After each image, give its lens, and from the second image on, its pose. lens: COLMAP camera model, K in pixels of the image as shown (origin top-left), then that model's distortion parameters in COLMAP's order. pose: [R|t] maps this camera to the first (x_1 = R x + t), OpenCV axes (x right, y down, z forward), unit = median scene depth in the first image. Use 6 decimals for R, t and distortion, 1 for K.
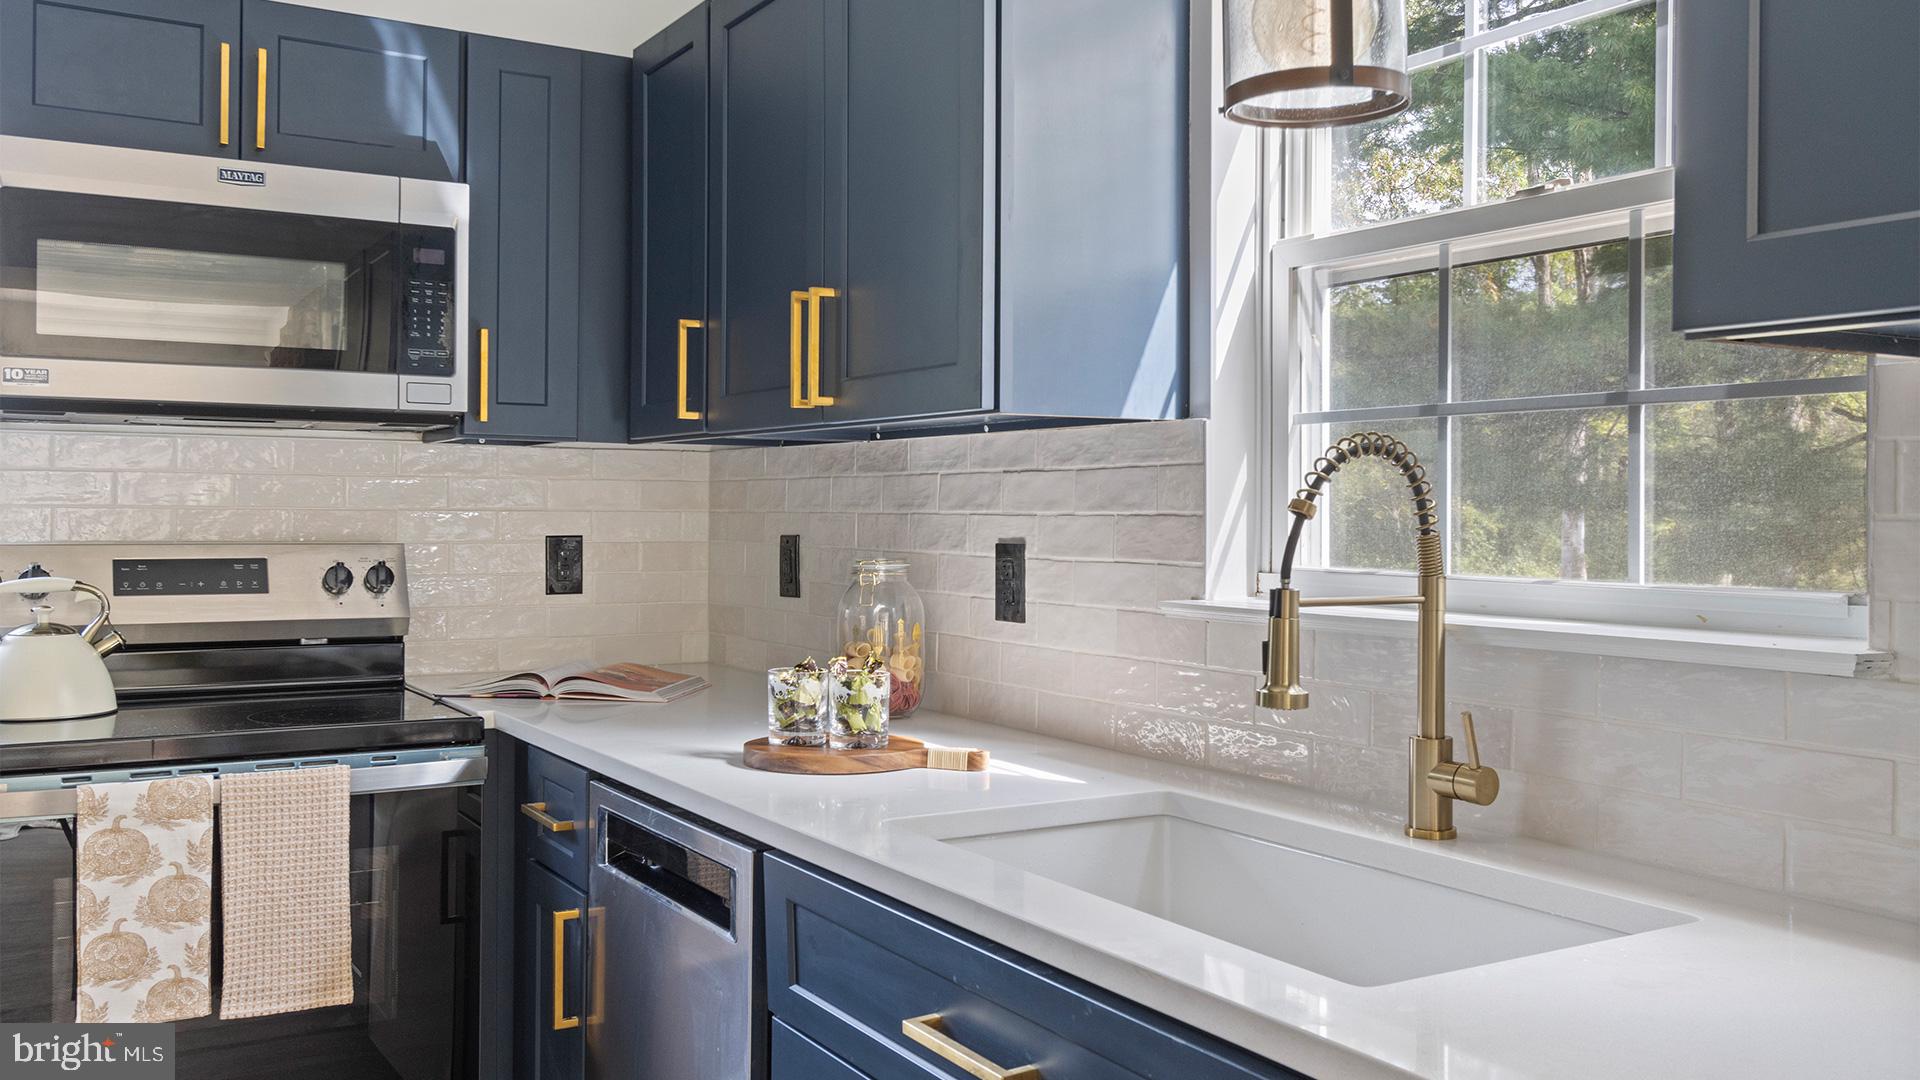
lens RADIAL K [[1603.4, 0, 959.7], [0, 1603.4, 529.8], [0, 0, 1]] dist [-0.012344, 0.008299]
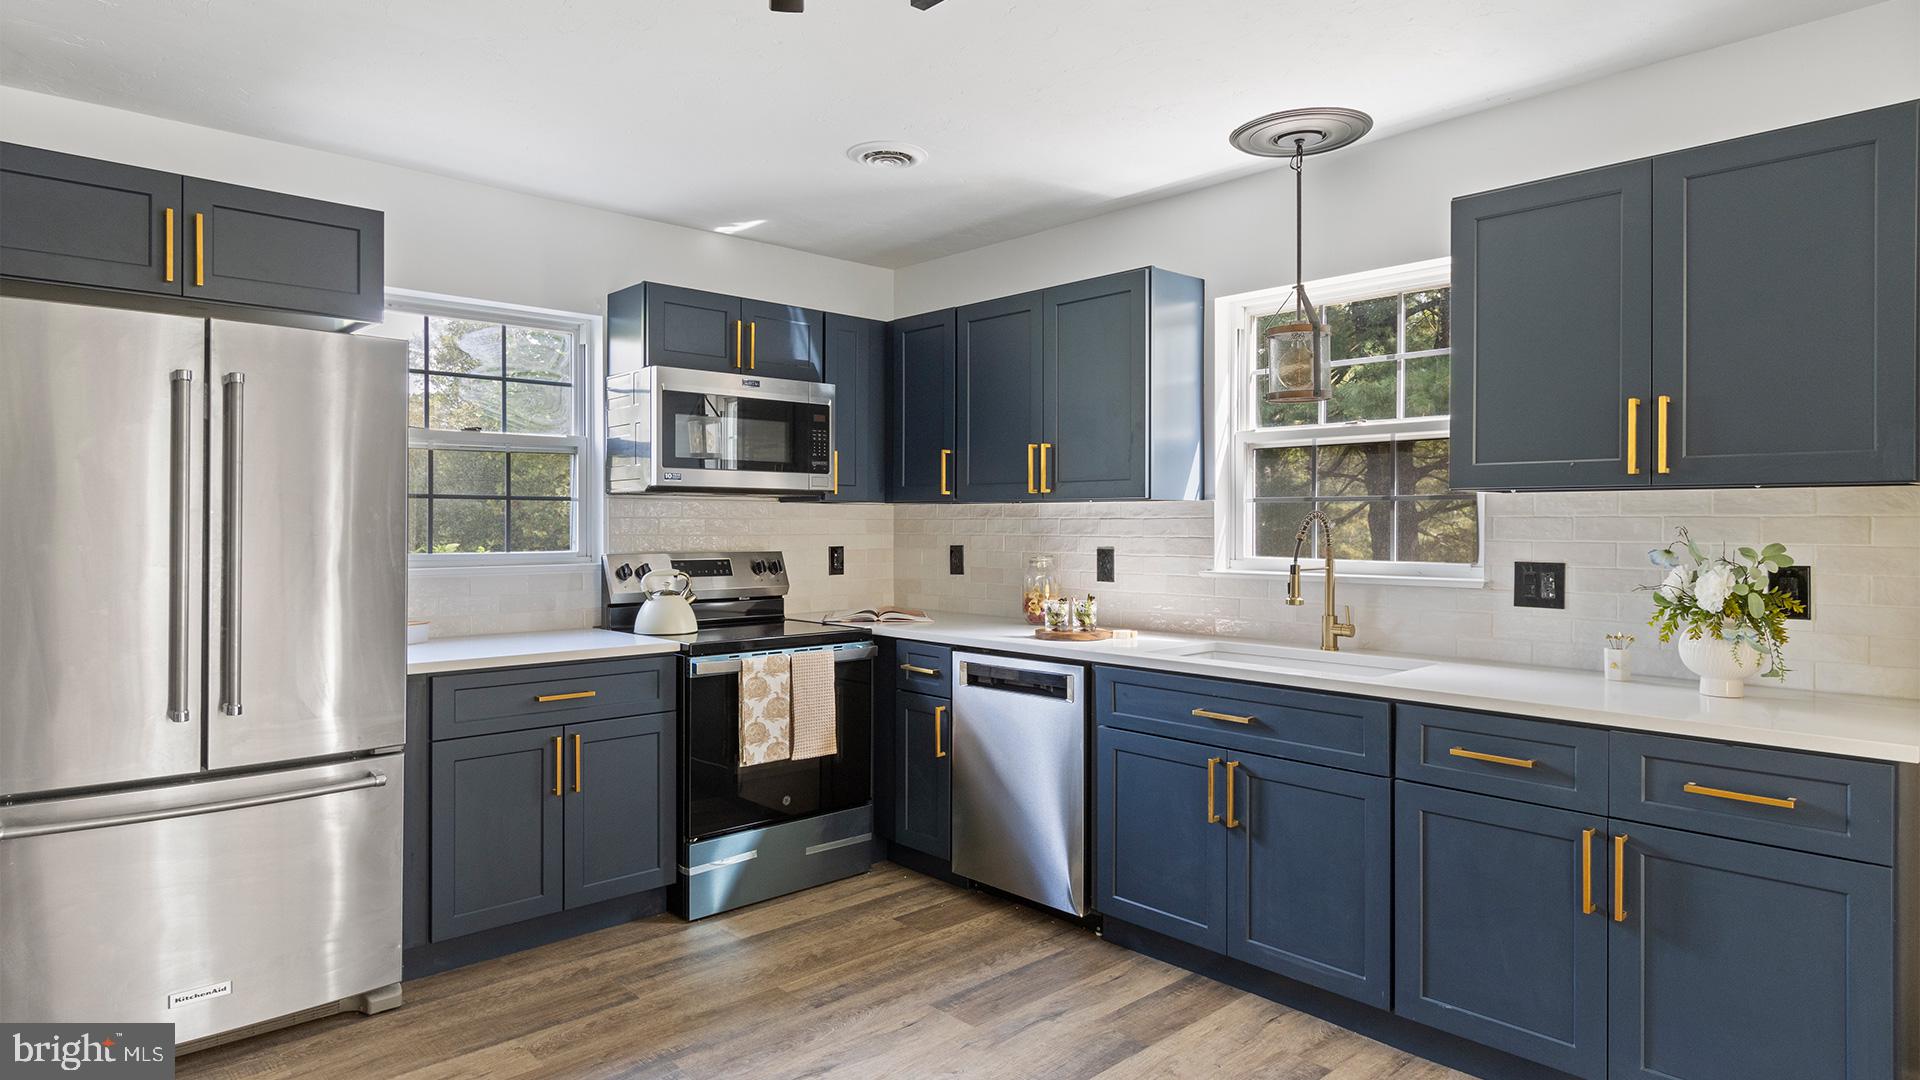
lens RADIAL K [[1039.6, 0, 961.8], [0, 1039.6, 538.3], [0, 0, 1]] dist [0.003883, 0.000239]
pose [[0.980125, -0.007347, 0.198244, -0.496996], [0.006597, 0.999968, 0.004441, -0.016180], [-0.198271, -0.003044, 0.980143, -0.488079]]
